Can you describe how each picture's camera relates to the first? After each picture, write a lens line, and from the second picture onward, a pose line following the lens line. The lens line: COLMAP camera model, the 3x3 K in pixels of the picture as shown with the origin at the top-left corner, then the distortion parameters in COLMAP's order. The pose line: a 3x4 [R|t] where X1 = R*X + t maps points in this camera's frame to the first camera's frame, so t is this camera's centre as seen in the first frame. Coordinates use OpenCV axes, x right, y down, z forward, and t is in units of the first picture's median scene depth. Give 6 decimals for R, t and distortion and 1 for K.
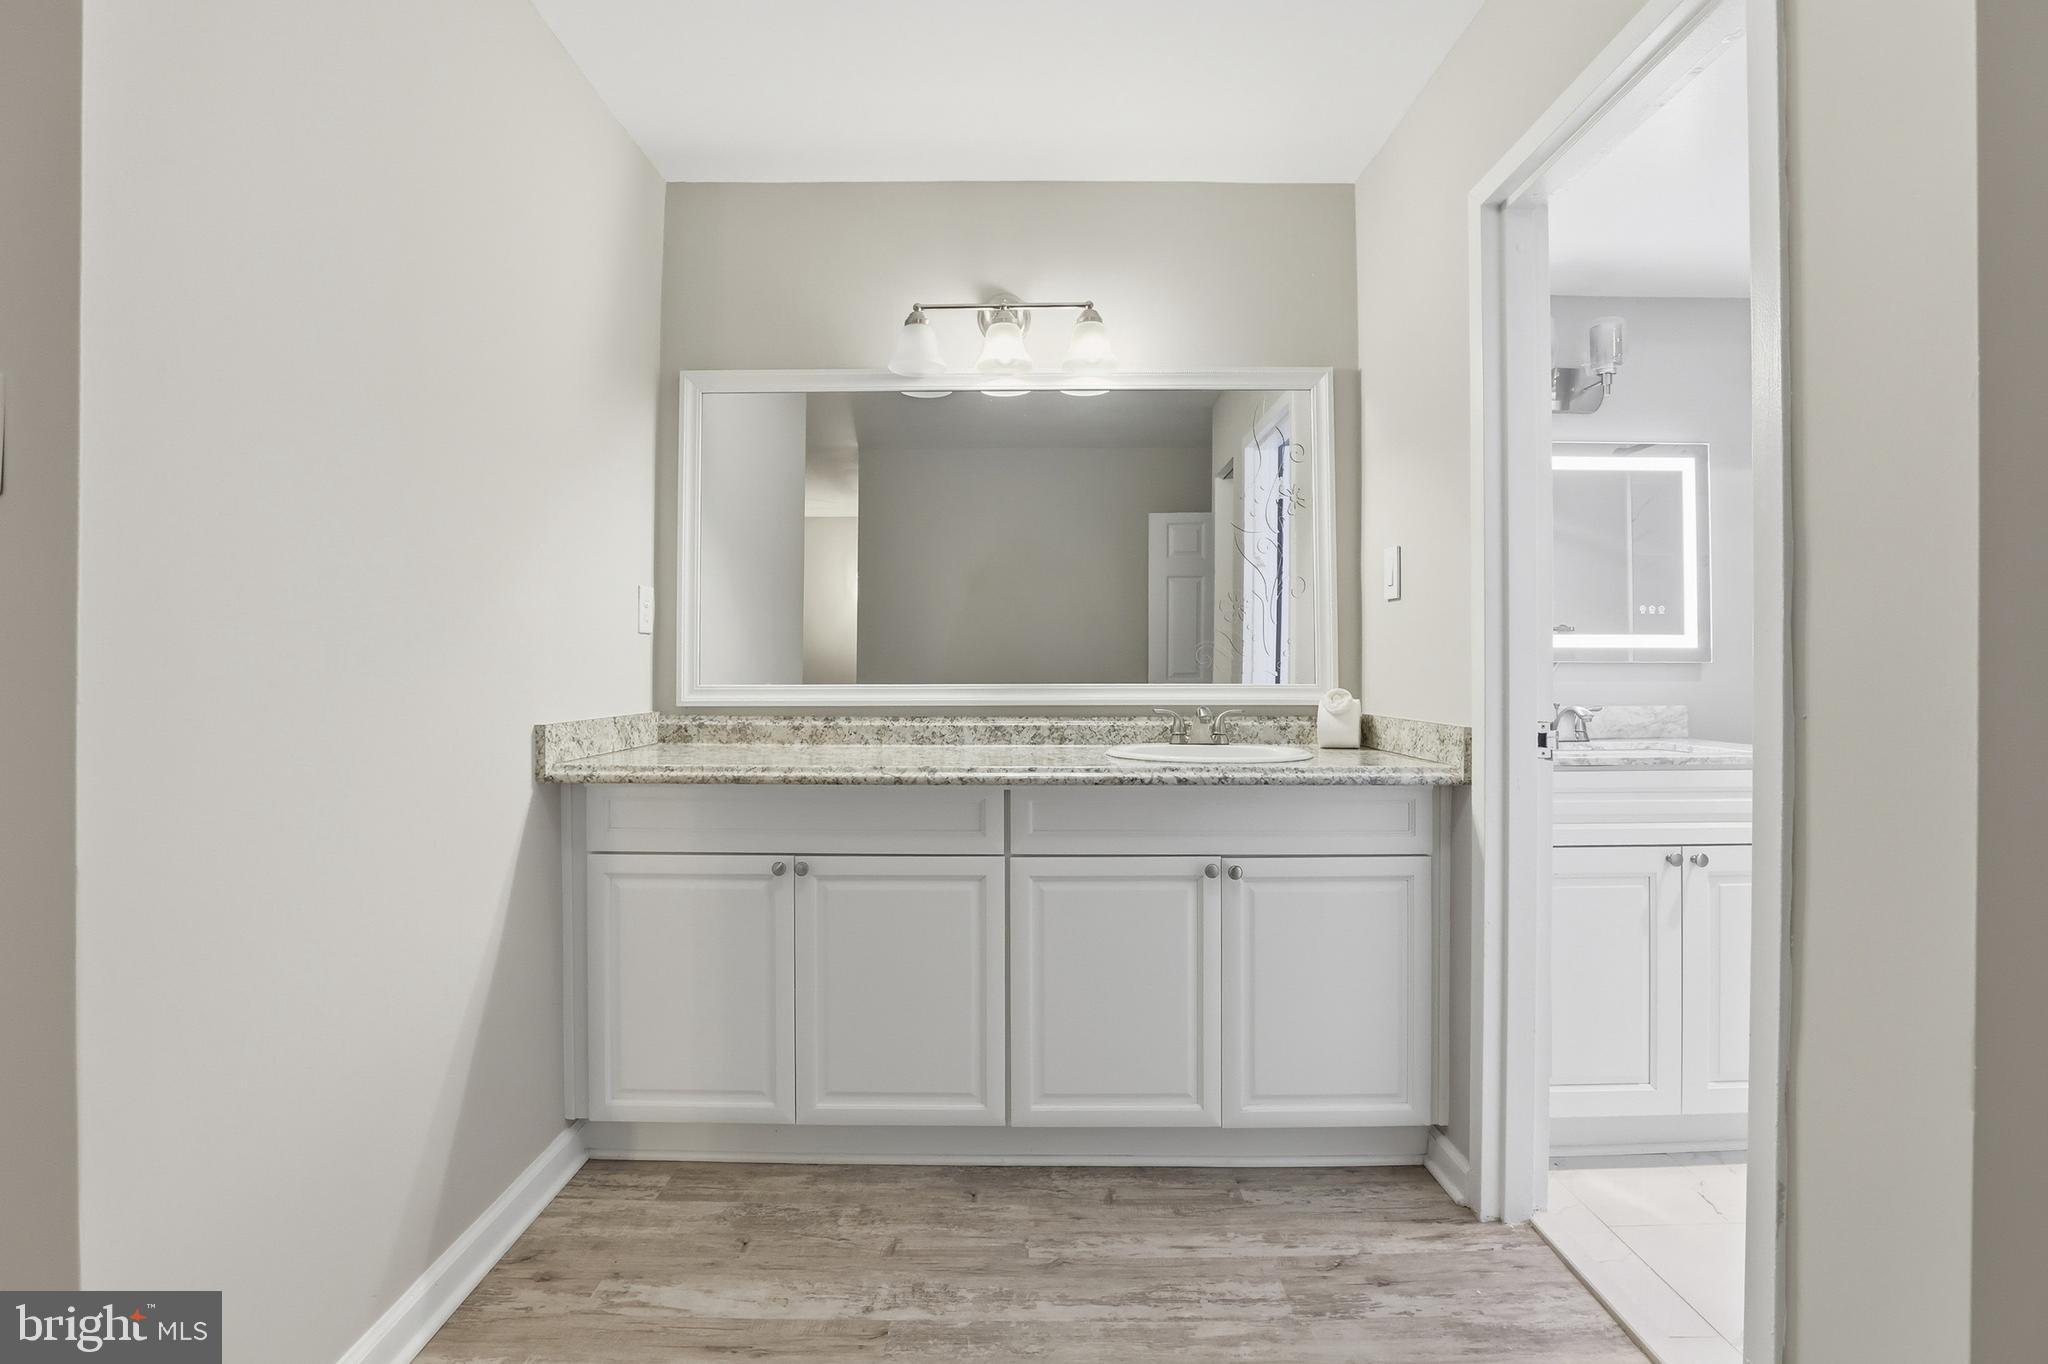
lens RADIAL K [[940.5, 0, 1043.3], [0, 940.5, 659.8], [0, 0, 1]] dist [-0.041548, 0.009755]
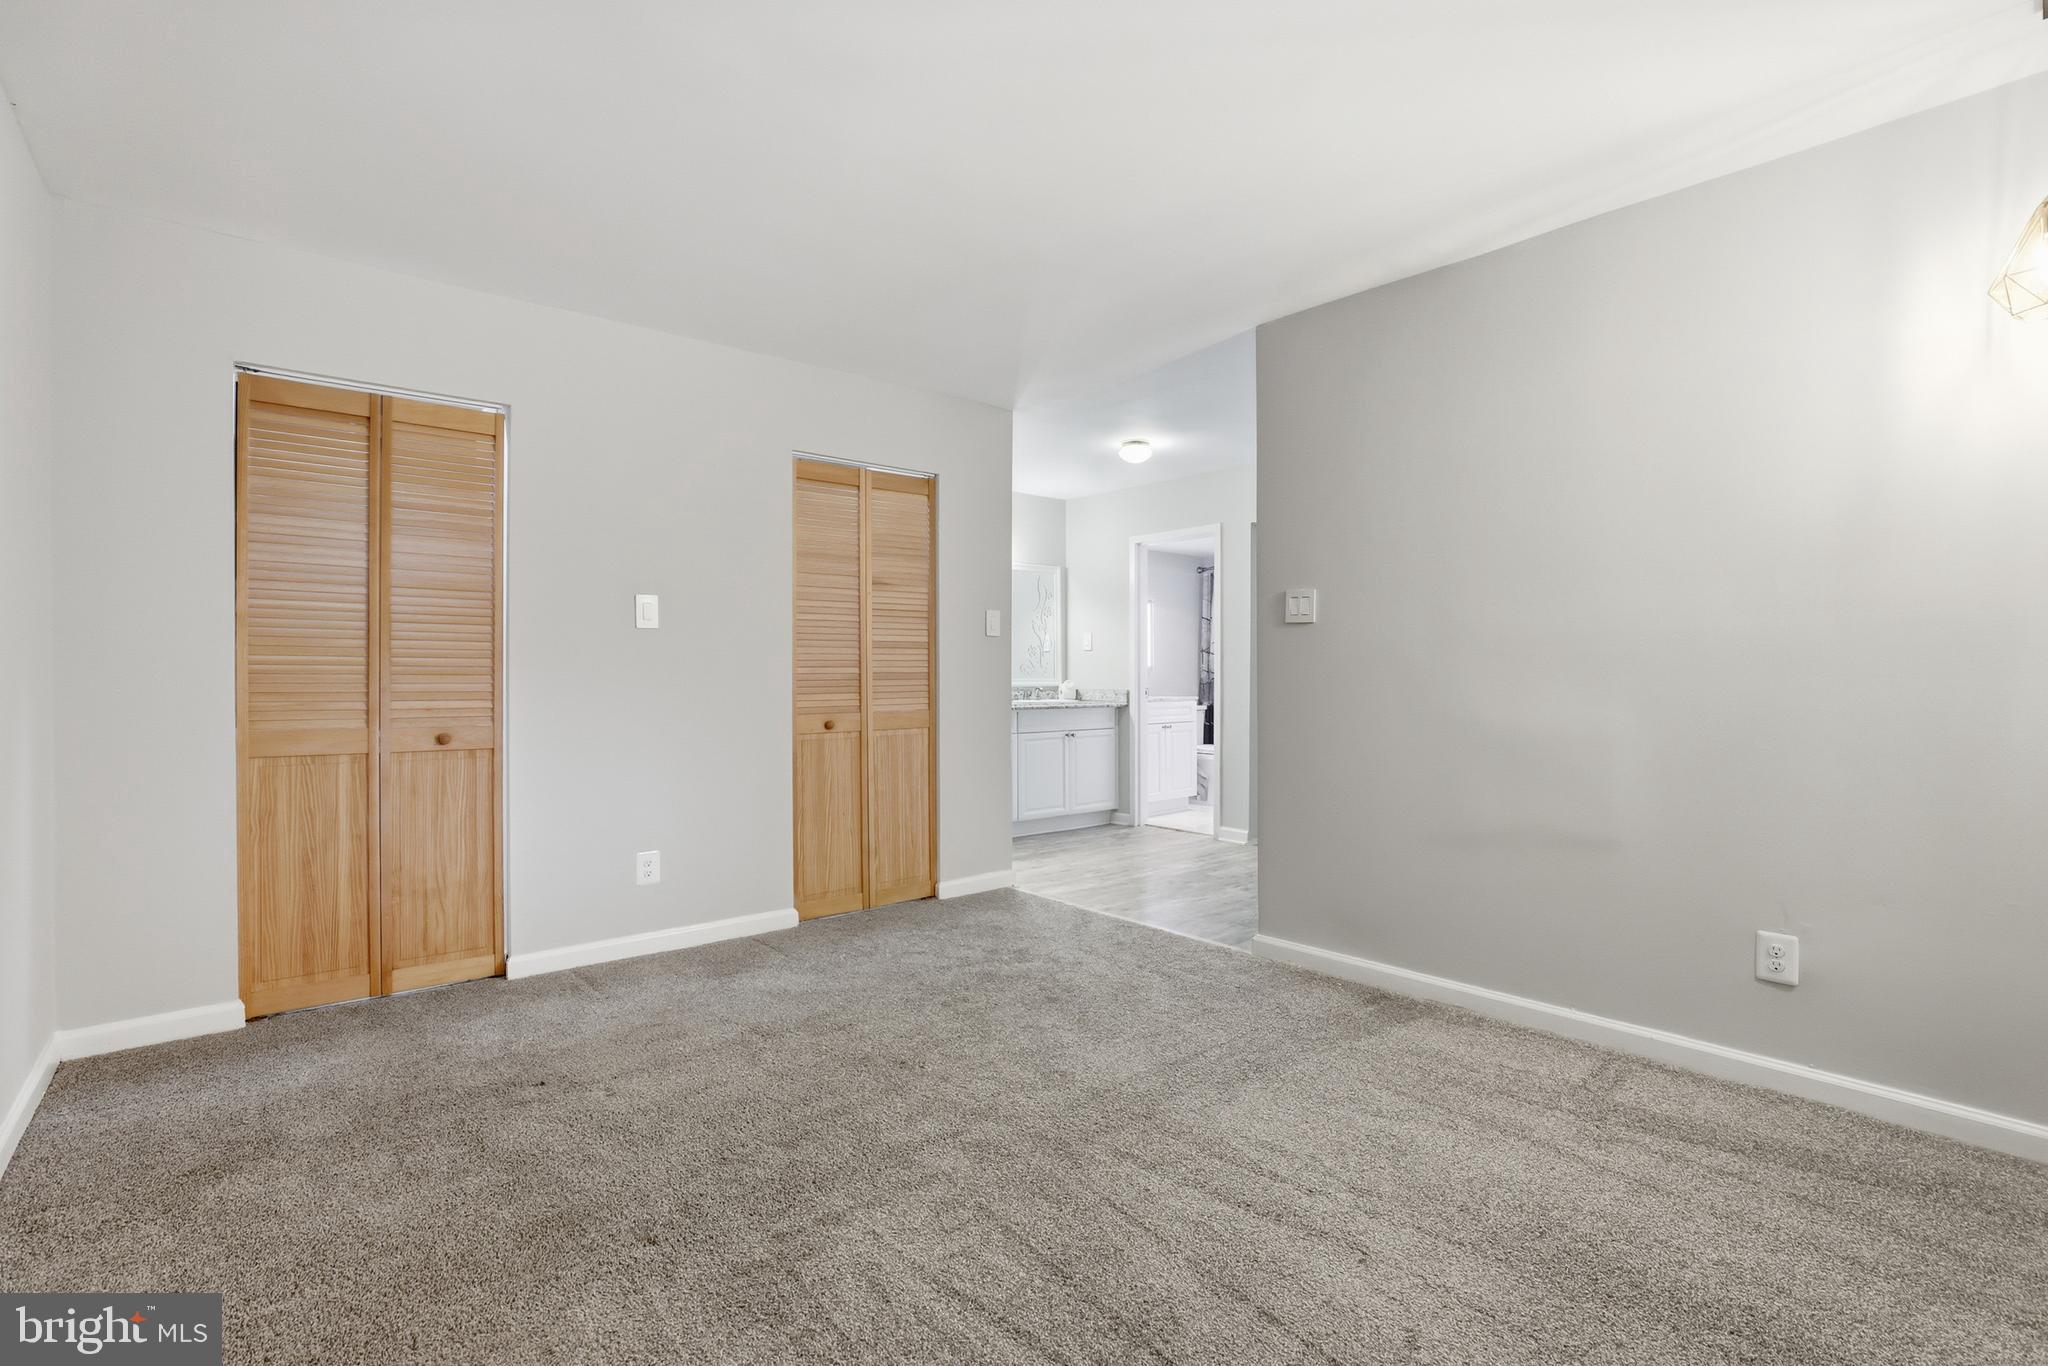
lens RADIAL K [[940.5, 0, 1016.0], [0, 940.5, 669.8], [0, 0, 1]] dist [-0.041548, 0.009755]
pose [[0.761697, 0.002136, 0.647930, -2.028912], [-0.004973, 0.999984, 0.002550, -0.007256], [-0.647914, -0.005165, 0.761696, -1.337808]]
